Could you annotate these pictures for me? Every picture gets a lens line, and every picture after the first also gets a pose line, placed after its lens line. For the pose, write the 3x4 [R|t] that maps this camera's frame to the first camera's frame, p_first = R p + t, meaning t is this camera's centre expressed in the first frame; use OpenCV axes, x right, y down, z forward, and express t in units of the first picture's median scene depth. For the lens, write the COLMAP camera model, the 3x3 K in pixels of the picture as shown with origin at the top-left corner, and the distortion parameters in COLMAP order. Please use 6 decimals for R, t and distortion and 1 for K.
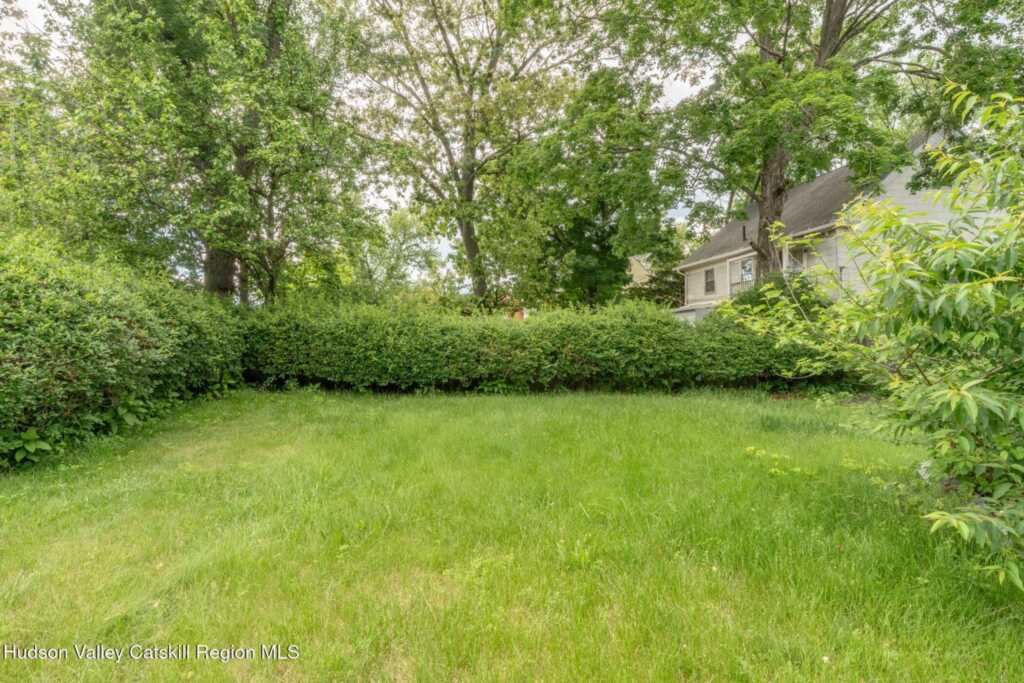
lens RADIAL K [[495.3, 0, 512.0], [0, 495.3, 341.5], [0, 0, 1]] dist [-0.001362, -0.000118]
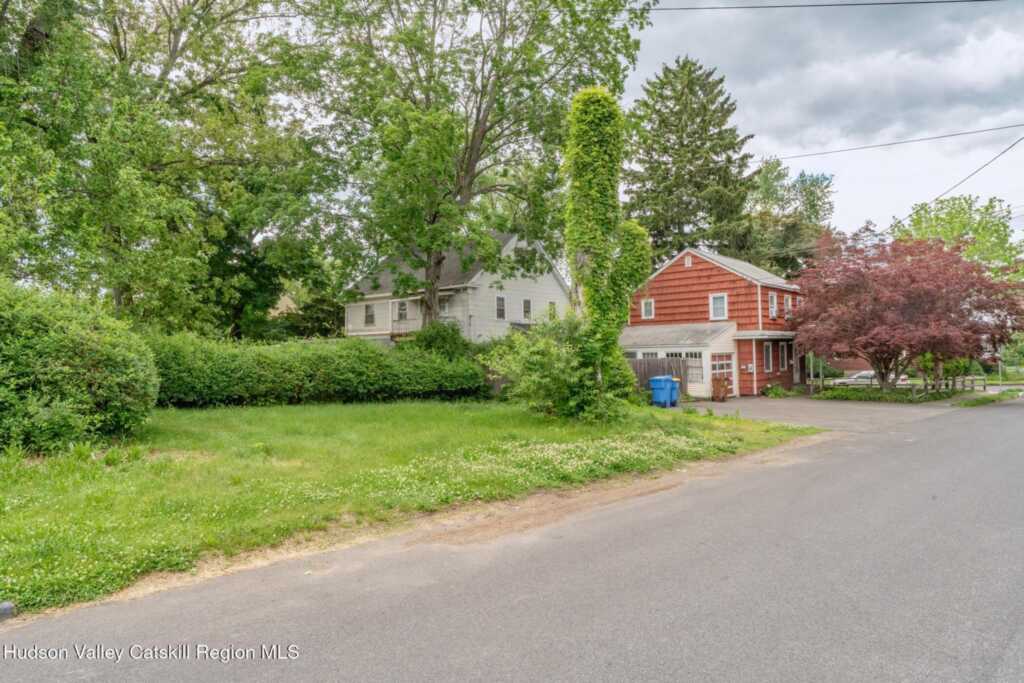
lens RADIAL K [[639.5, 0, 512.0], [0, 639.5, 341.5], [0, 0, 1]] dist [-0.000138, 0.000068]
pose [[0.762486, 0.034049, 0.646108, -0.615985], [-0.006927, 0.998987, -0.044471, 0.004898], [-0.646968, 0.029433, 0.761949, -0.677328]]
